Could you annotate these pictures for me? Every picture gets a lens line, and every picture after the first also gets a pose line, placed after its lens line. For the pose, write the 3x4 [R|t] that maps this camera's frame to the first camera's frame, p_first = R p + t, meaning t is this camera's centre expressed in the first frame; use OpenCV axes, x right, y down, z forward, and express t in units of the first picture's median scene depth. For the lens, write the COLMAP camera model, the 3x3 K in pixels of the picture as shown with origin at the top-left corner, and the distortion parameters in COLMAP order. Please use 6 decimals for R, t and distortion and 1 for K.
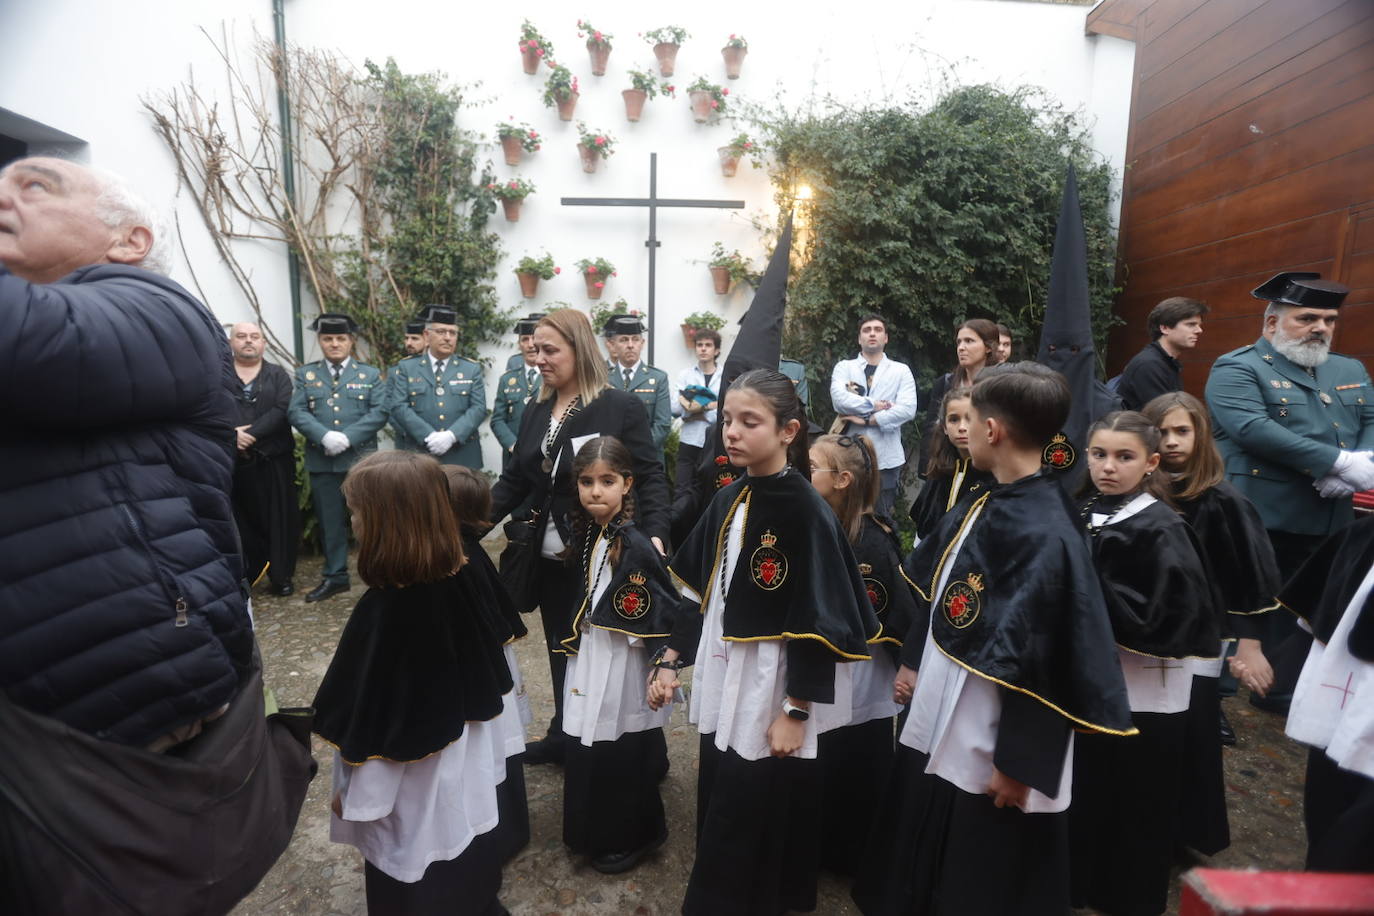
lens RADIAL K [[616.5, 0, 711.4], [0, 616.5, 441.1], [0, 0, 1]] dist [-0.042127, 0.001704]
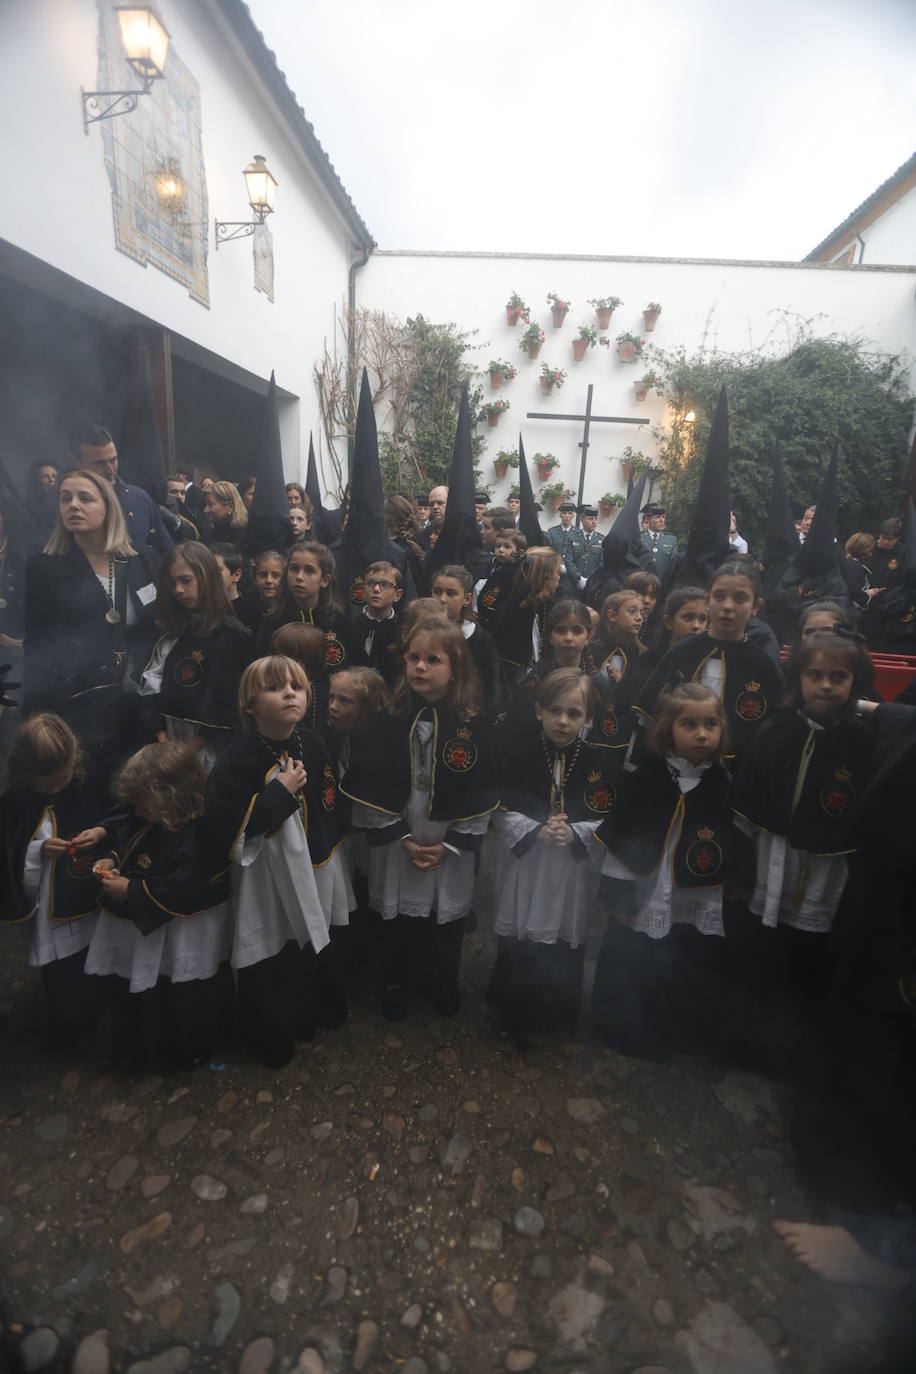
lens RADIAL K [[610.0, 0, 482.0], [0, 610.0, 667.6], [0, 0, 1]] dist [-0.037060, 0.001074]
pose [[0.988978, 0.077481, -0.126170, -0.119291], [-0.060826, 0.989530, 0.130887, 0.040579], [0.134990, -0.121770, 0.983336, -0.591360]]
